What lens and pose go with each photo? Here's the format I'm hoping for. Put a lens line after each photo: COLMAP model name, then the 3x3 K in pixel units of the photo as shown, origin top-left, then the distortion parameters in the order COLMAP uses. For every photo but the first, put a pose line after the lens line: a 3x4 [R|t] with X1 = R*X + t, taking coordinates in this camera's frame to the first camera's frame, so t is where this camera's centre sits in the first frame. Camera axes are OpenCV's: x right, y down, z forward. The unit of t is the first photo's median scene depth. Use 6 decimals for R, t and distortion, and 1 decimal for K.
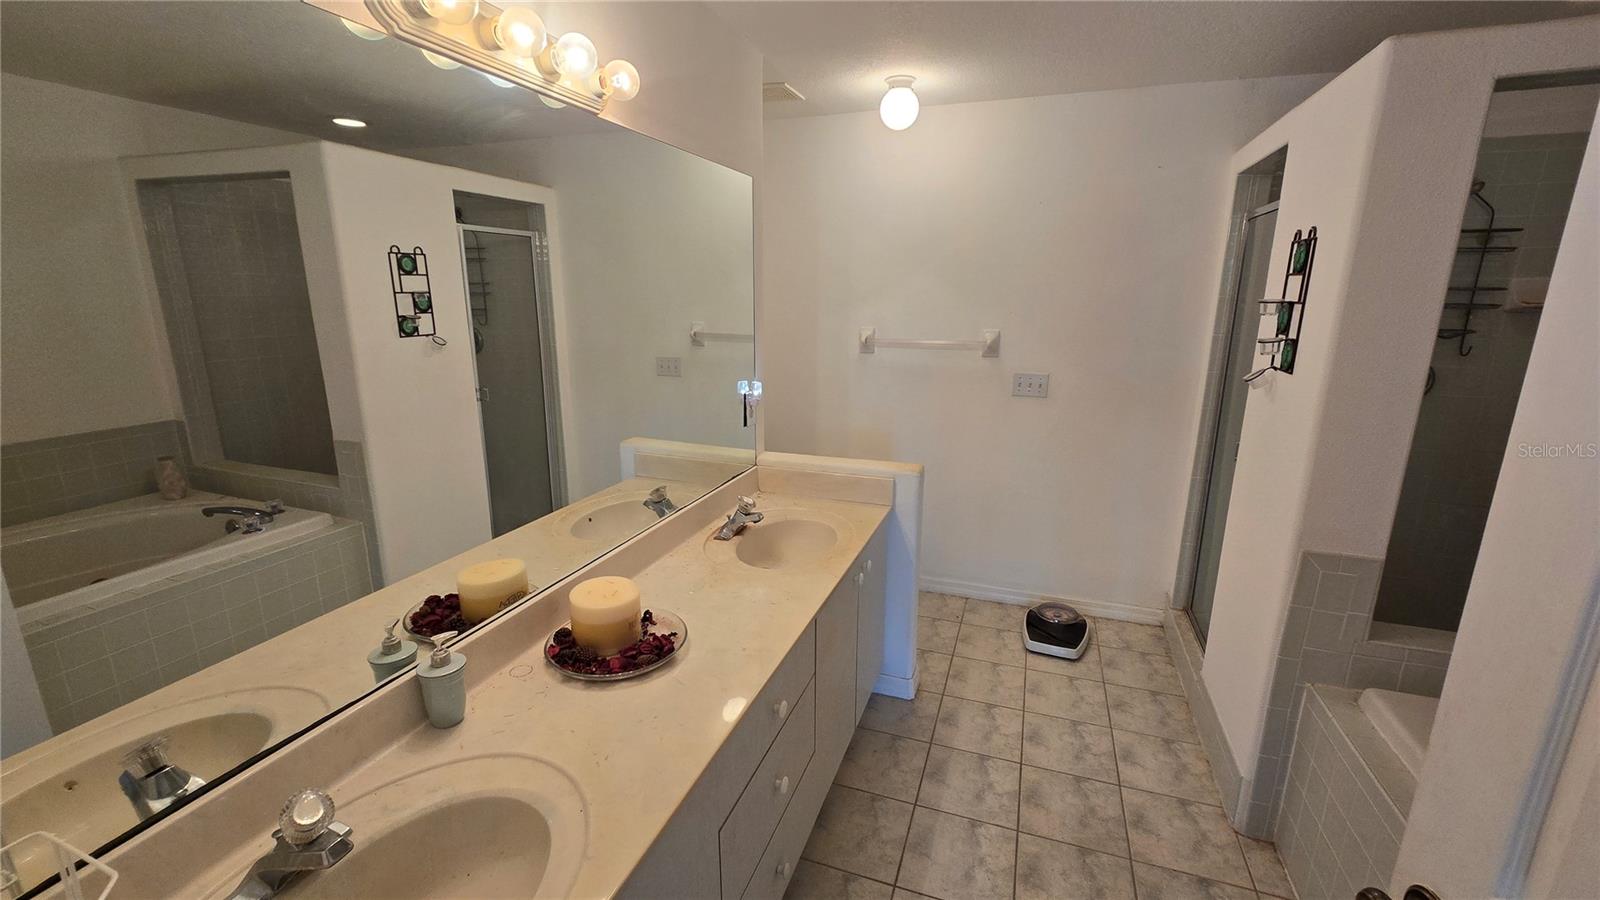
lens RADIAL K [[656.9, 0, 809.2], [0, 656.9, 449.0], [0, 0, 1]] dist [0.007099, 0.000532]
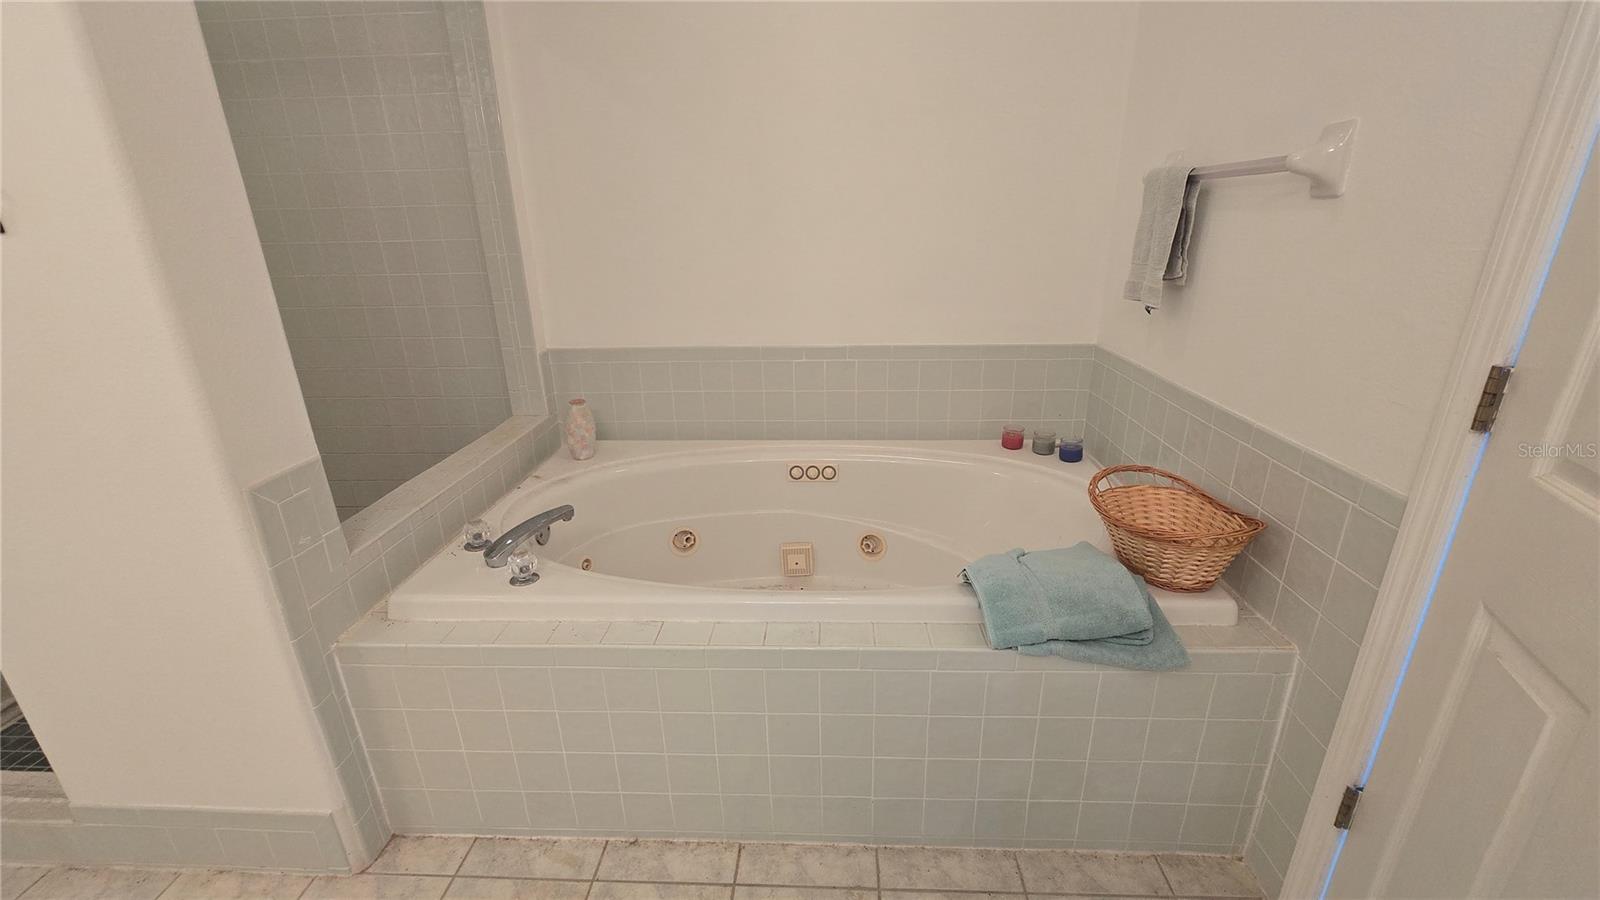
lens RADIAL K [[648.2, 0, 815.1], [0, 648.2, 448.8], [0, 0, 1]] dist [0.001517, 0.000398]
pose [[-0.291136, -0.328019, 0.898690, 0.001275], [0.234547, 0.886240, 0.399458, -0.011567], [-0.927485, 0.327082, -0.181080, 0.528190]]
